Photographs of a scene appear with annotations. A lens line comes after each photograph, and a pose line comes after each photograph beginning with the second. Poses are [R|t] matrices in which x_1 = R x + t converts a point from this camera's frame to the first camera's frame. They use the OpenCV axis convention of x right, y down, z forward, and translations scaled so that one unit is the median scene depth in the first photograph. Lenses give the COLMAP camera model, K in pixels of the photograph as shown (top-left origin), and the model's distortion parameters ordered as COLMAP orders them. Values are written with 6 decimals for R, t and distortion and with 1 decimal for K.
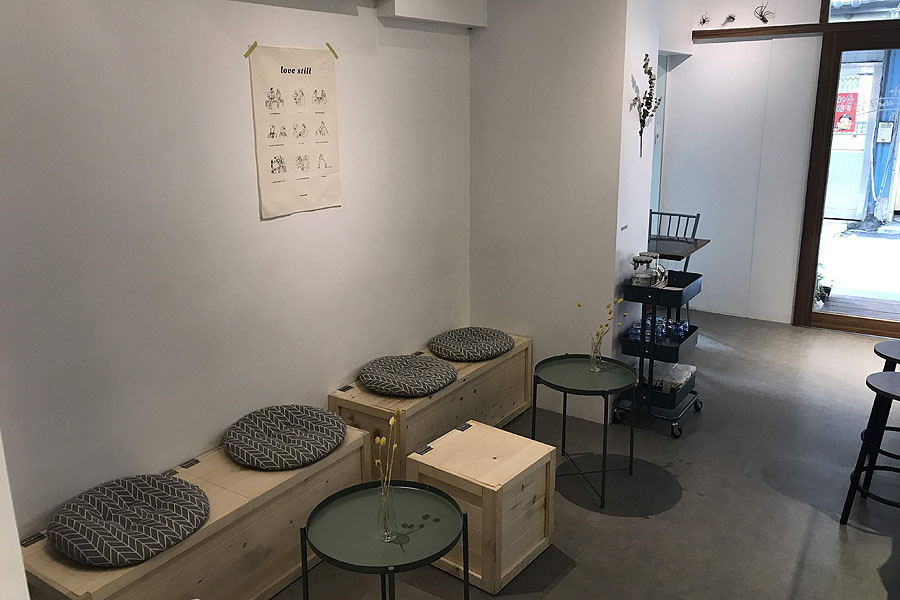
lens RADIAL K [[731.0, 0, 451.7], [0, 731.0, 291.0], [0, 0, 1]] dist [0.006634, -0.002109]
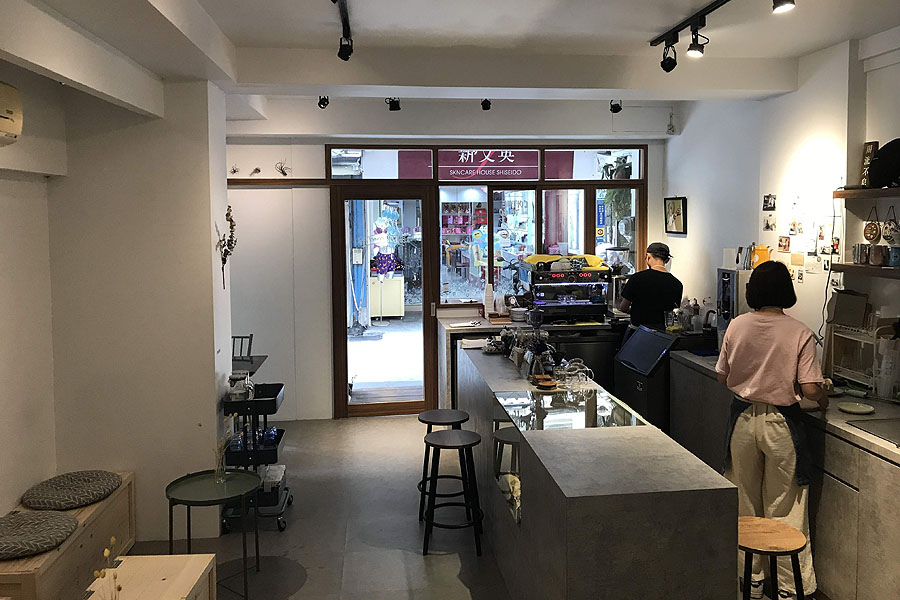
lens RADIAL K [[731.0, 0, 451.7], [0, 731.0, 291.0], [0, 0, 1]] dist [0.006634, -0.002109]
pose [[0.771665, -0.062988, 0.632902, -0.186289], [0.167261, 0.980156, -0.106386, 0.001750], [-0.613642, 0.187954, 0.766888, -0.098815]]
